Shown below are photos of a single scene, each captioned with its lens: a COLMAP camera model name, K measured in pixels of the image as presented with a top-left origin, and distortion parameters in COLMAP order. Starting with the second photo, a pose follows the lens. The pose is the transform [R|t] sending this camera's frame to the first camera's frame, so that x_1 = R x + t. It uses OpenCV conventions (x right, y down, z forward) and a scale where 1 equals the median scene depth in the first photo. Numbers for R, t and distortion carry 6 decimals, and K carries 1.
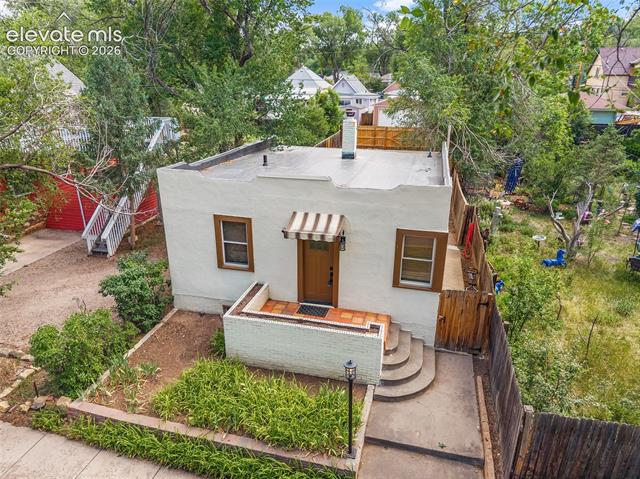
lens RADIAL K [[430.3, 0, 320.0], [0, 430.3, 239.5], [0, 0, 1]] dist [0.019182, -0.018322]
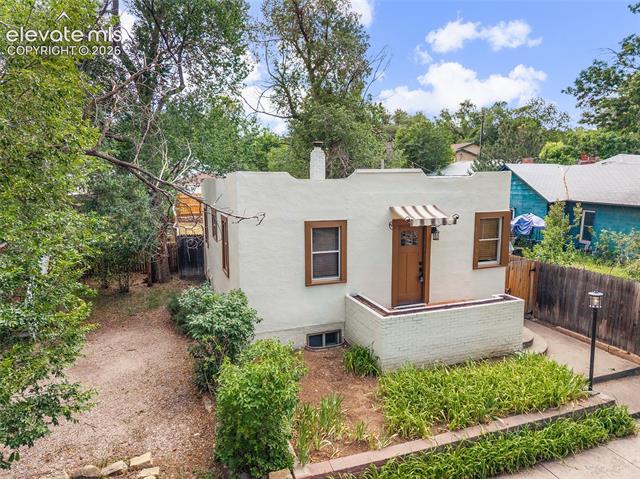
lens RADIAL K [[430.3, 0, 320.0], [0, 430.3, 239.5], [0, 0, 1]] dist [0.019182, -0.018322]
pose [[0.822474, -0.090218, 0.561602, -0.756404], [0.207504, 0.966886, -0.148569, 0.119976], [-0.529602, 0.238729, 0.813960, 0.308201]]
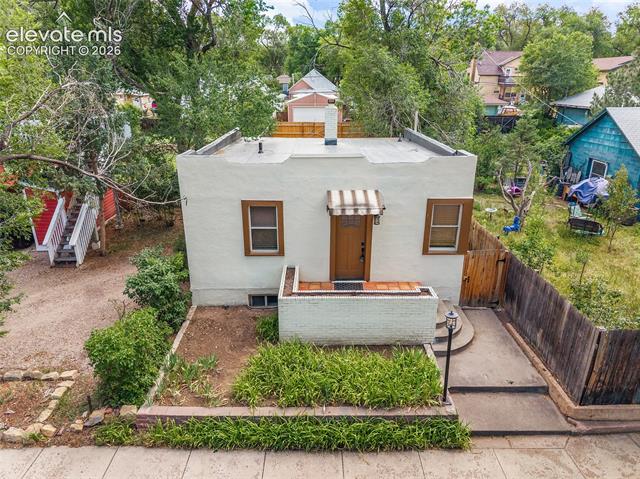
lens RADIAL K [[430.3, 0, 320.0], [0, 430.3, 239.5], [0, 0, 1]] dist [0.019182, -0.018322]
pose [[0.966227, -0.090177, 0.241400, -0.338581], [0.092006, 0.995752, 0.003708, 0.045651], [-0.240709, 0.018628, 0.970419, 0.017756]]
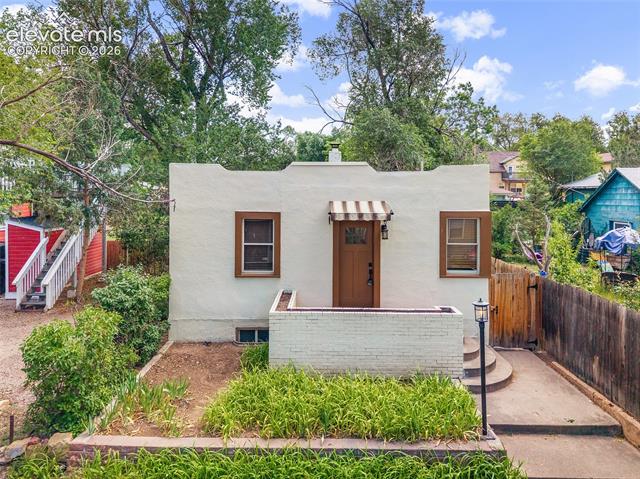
lens RADIAL K [[446.8, 0, 319.6], [0, 446.8, 190.4], [0, 0, 1]] dist [0.008888, -0.005235]
pose [[0.970627, 0.001800, 0.240582, -0.319208], [0.083458, 0.935361, -0.343707, 0.246806], [-0.225650, 0.353690, 0.907736, 0.117258]]
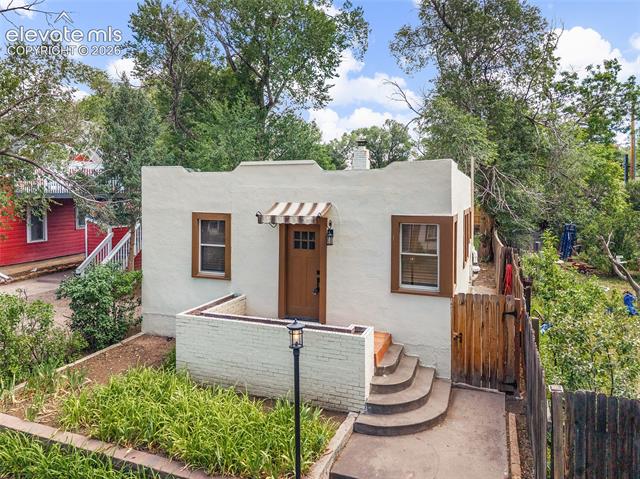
lens RADIAL K [[446.8, 0, 319.6], [0, 446.8, 190.4], [0, 0, 1]] dist [0.008888, -0.005235]
pose [[0.992965, -0.001892, -0.118392, 0.137242], [-0.040433, 0.934353, -0.354047, 0.234209], [0.111290, 0.356343, 0.927704, 0.152810]]
